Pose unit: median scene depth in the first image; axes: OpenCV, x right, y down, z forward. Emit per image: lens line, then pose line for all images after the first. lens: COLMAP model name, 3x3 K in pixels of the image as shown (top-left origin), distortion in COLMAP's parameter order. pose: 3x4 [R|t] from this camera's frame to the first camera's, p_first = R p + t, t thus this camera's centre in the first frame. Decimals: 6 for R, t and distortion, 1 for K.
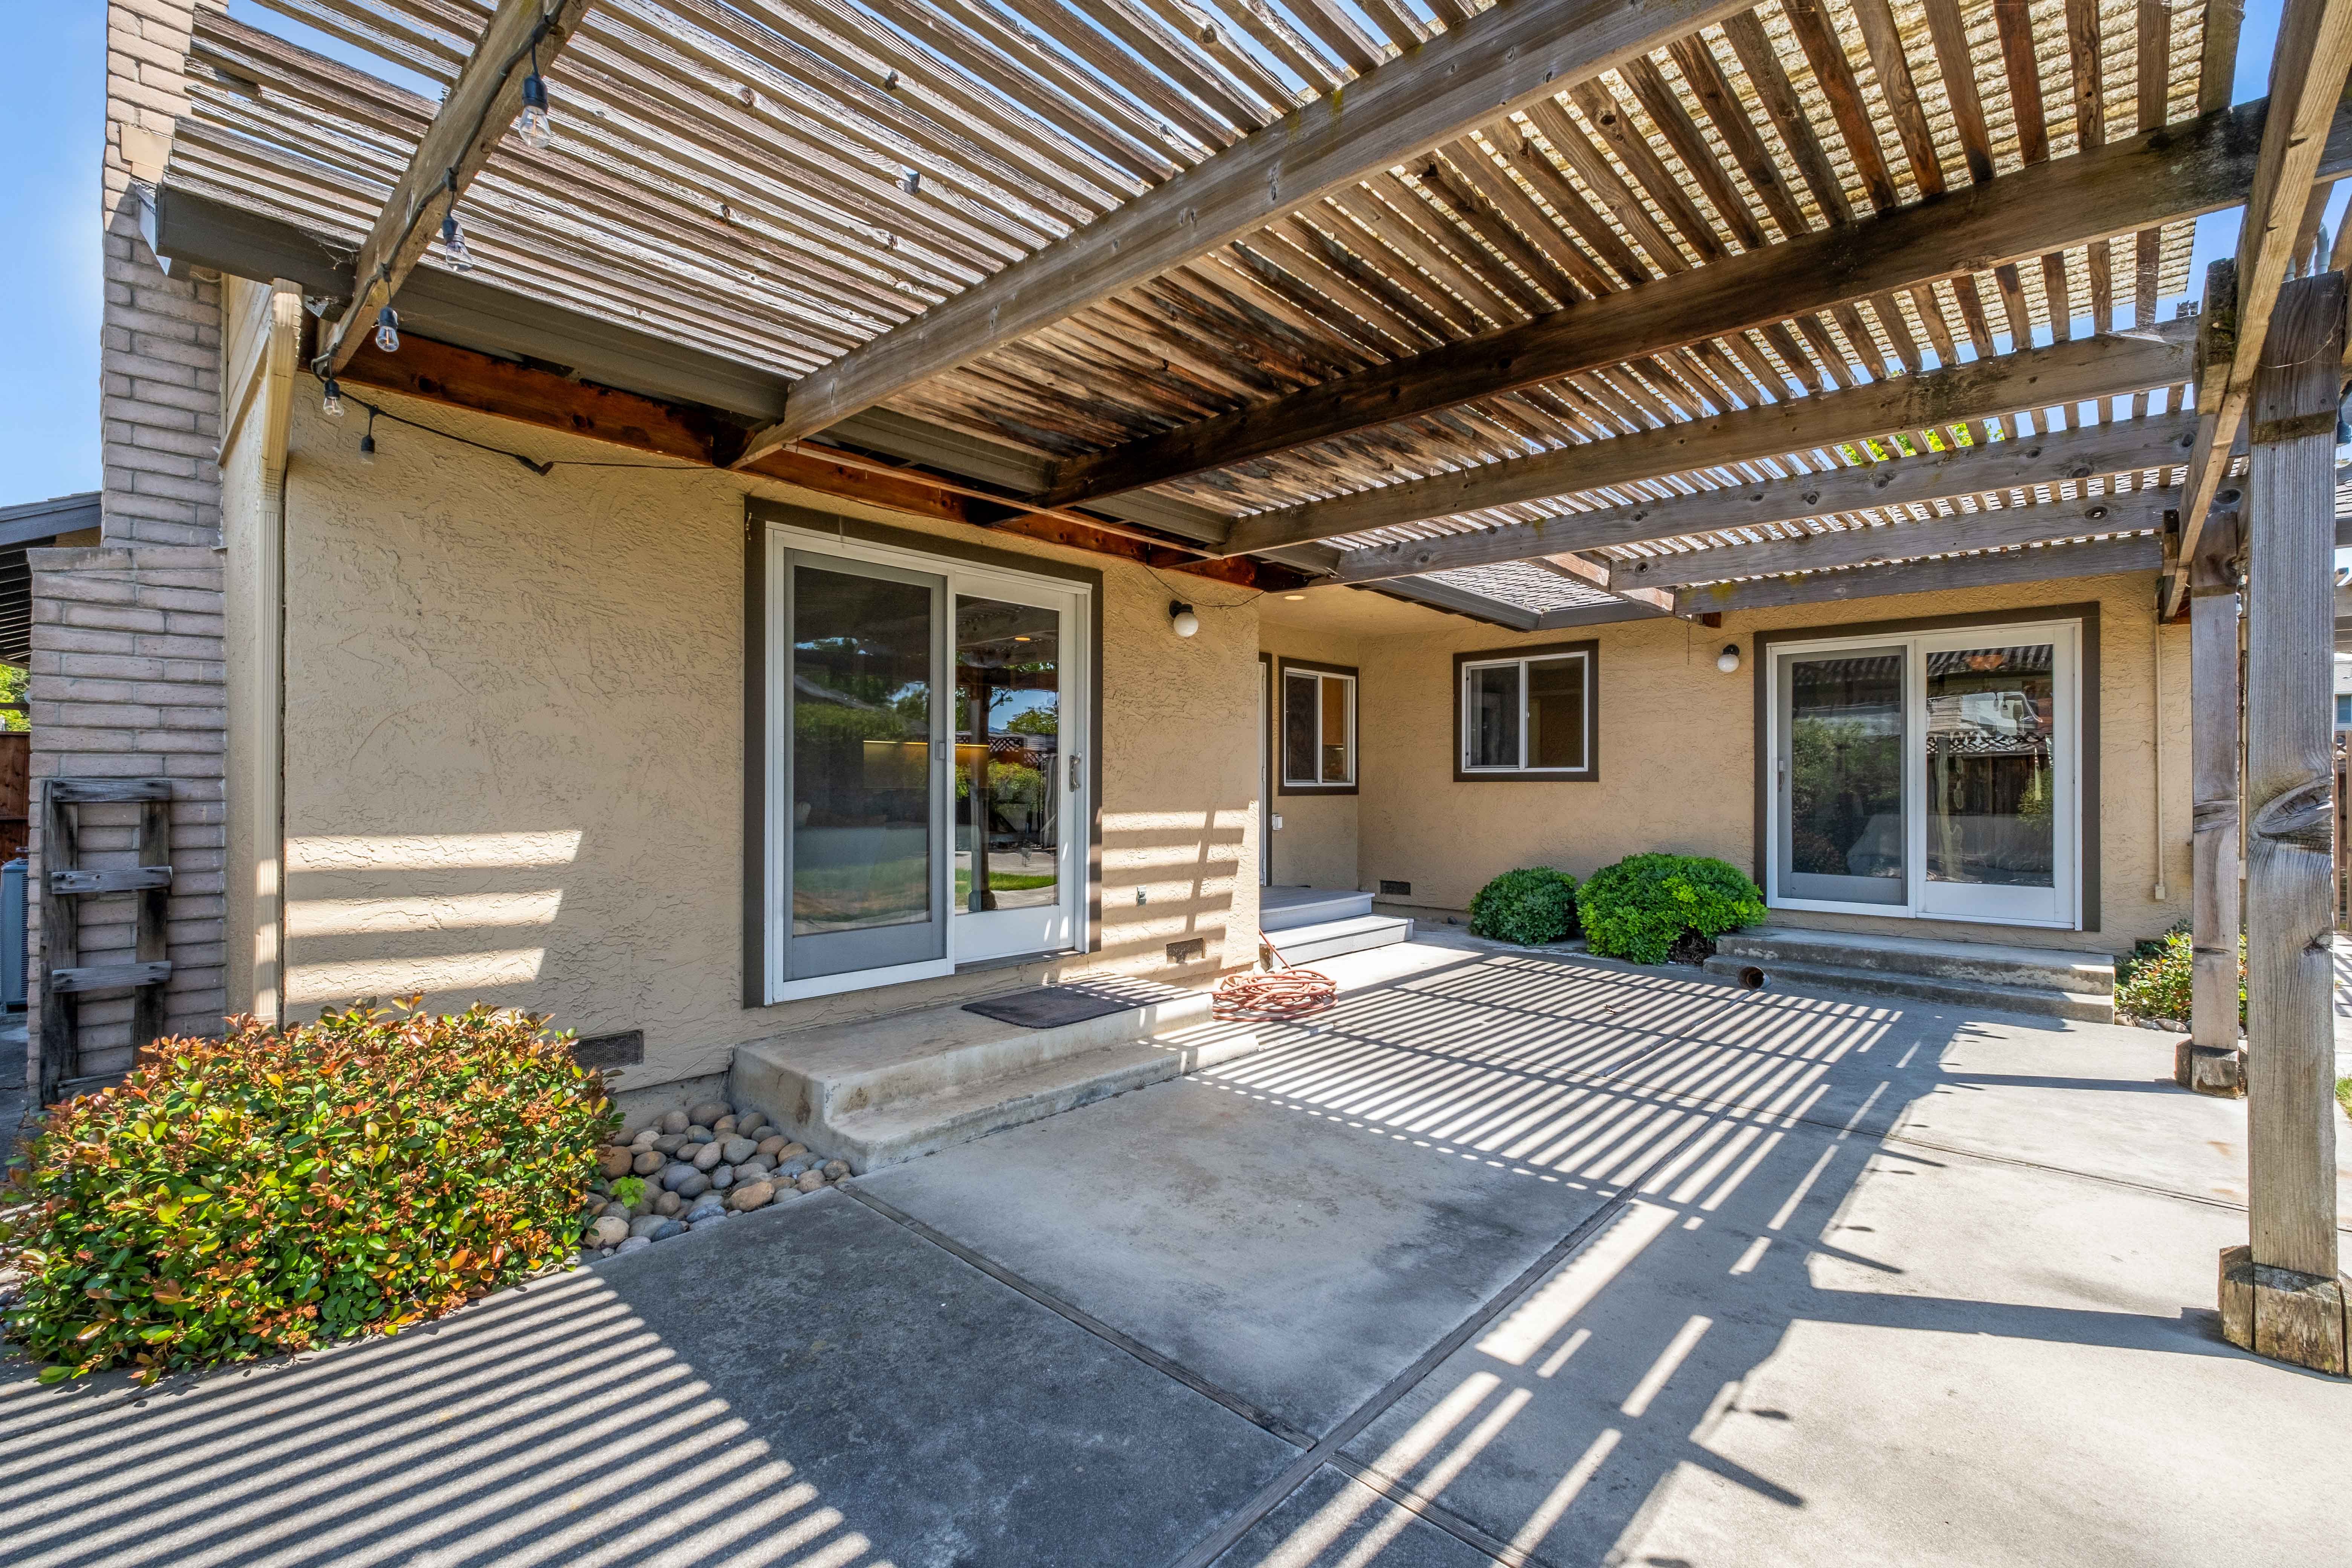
lens RADIAL K [[1022.1, 0, 1165.1], [0, 1022.1, 796.7], [0, 0, 1]] dist [-0.000554, -0.002709]
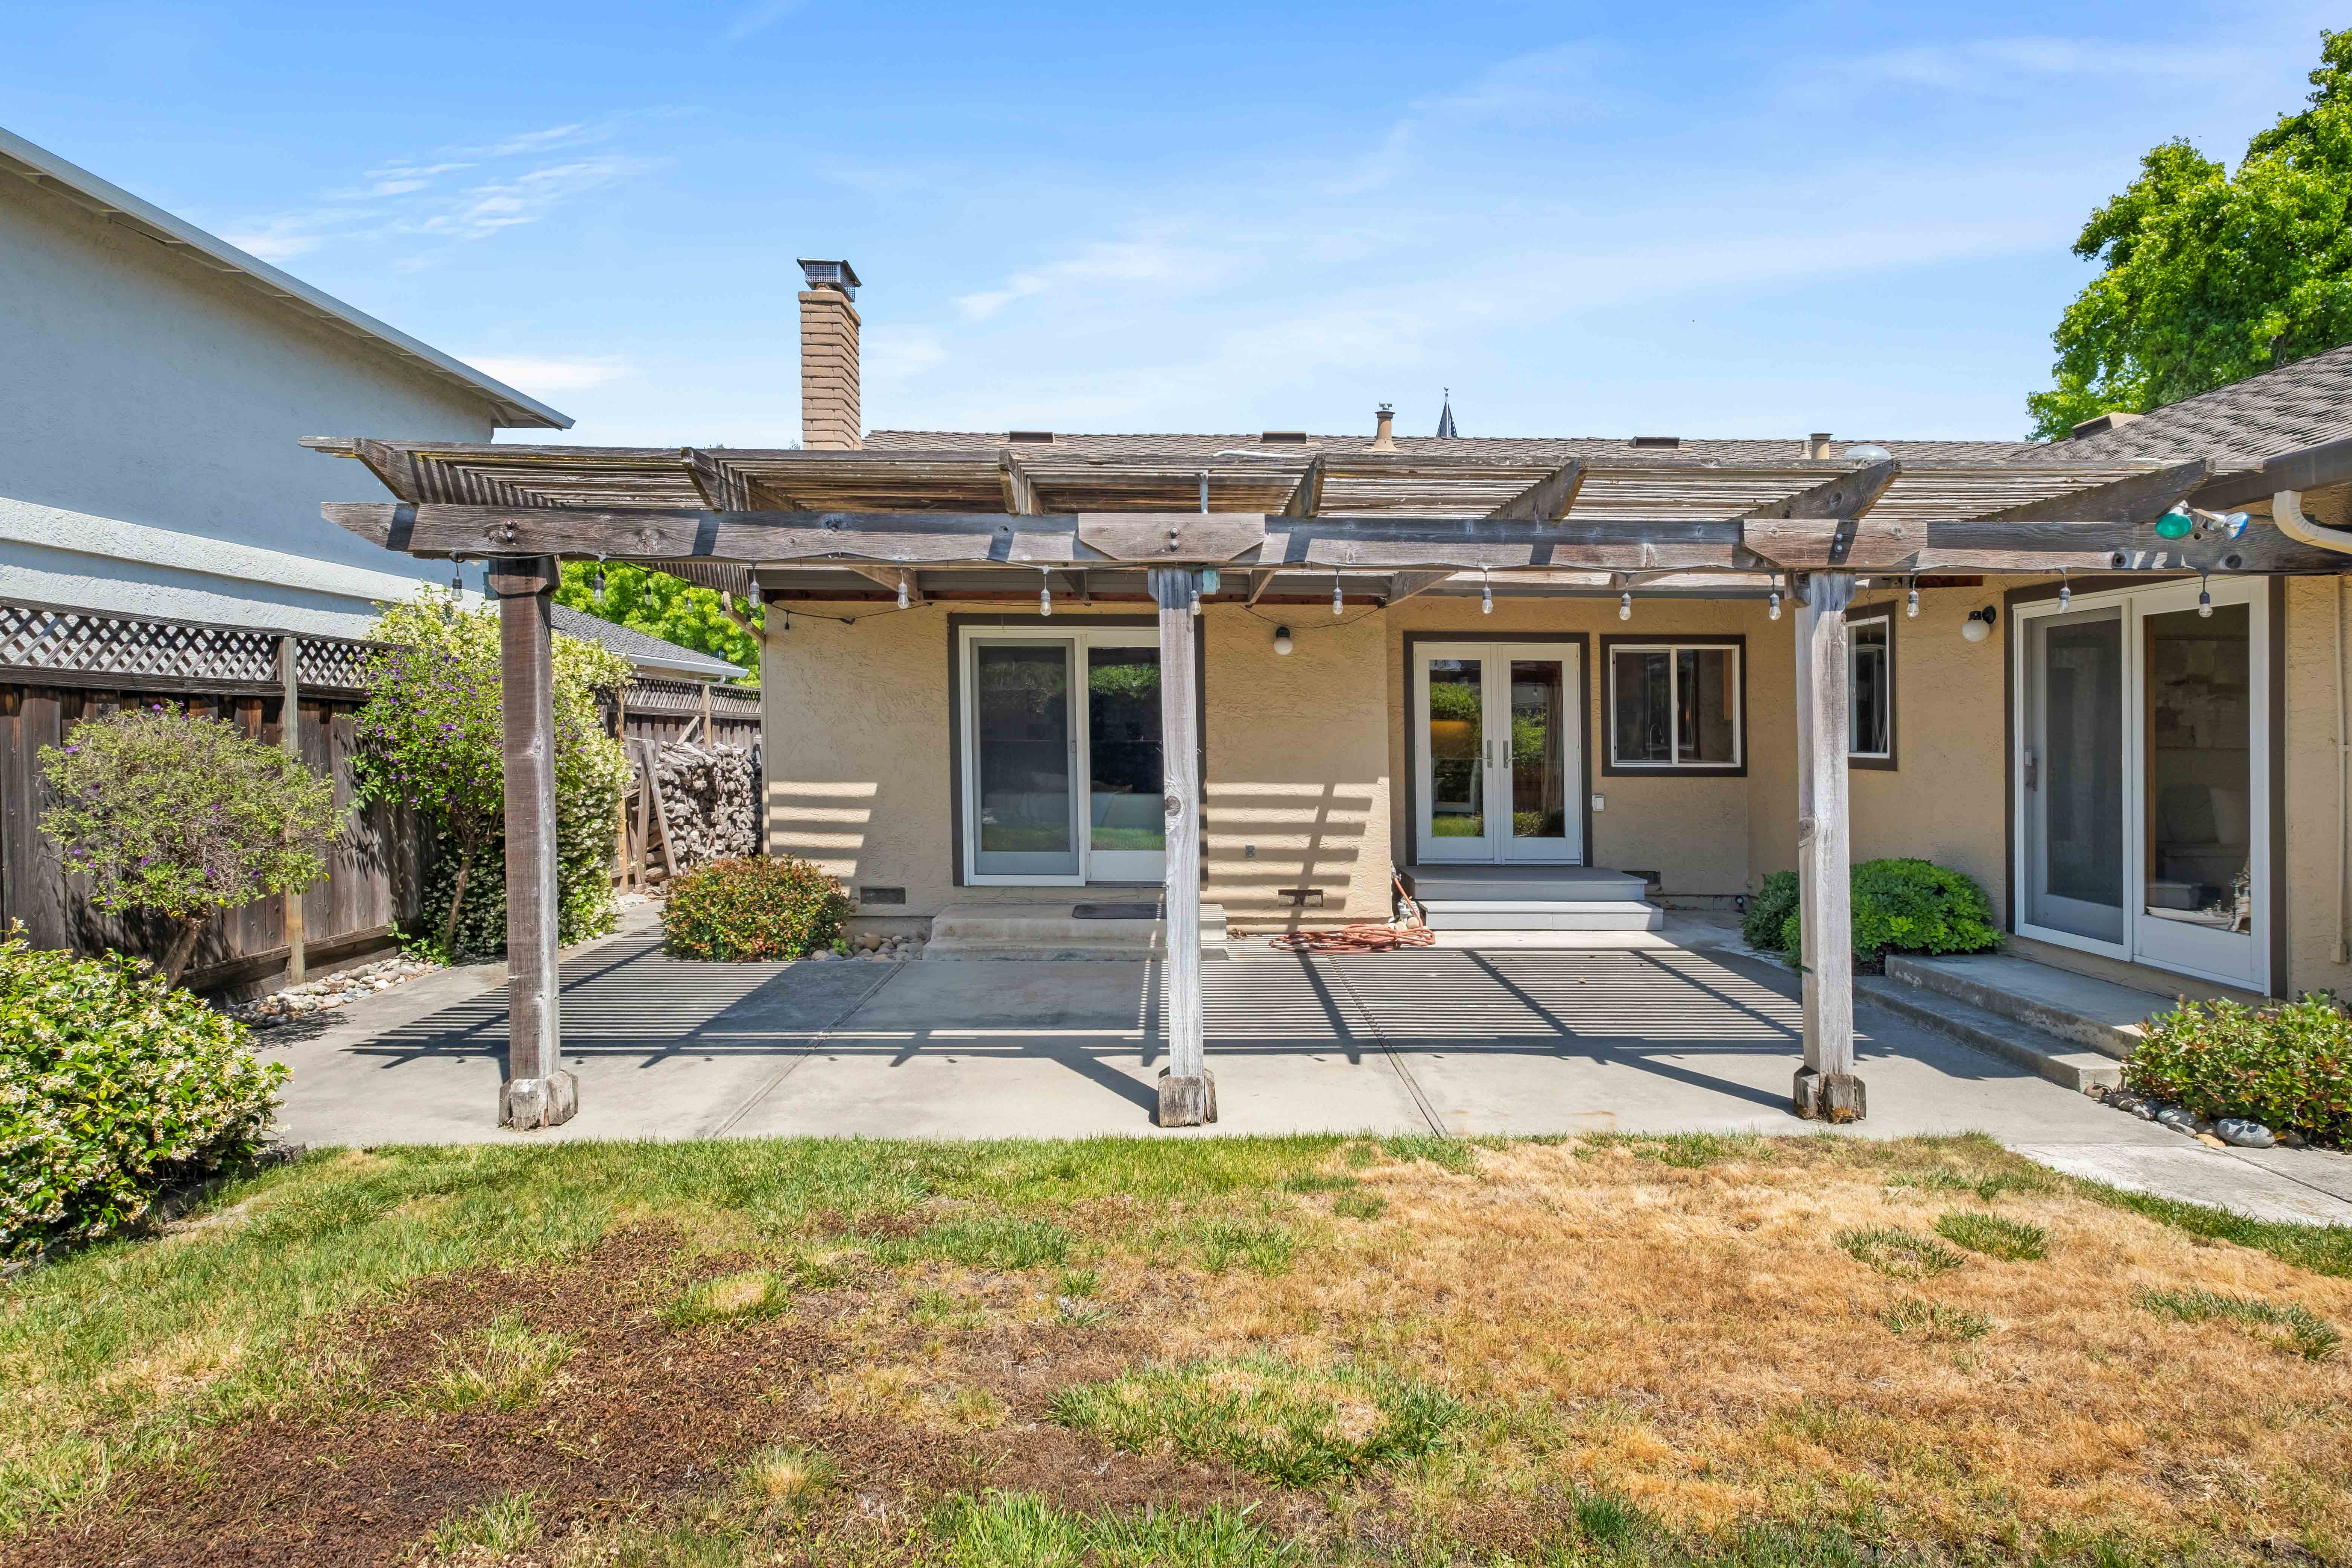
lens RADIAL K [[1278.2, 0, 1157.9], [0, 1278.2, 696.2], [0, 0, 1]] dist [0.014938, -0.001457]
pose [[0.693153, -0.014928, -0.720636, 1.567747], [-0.011279, 0.999438, -0.031553, -0.063189], [0.720702, 0.029999, 0.692595, -0.404881]]
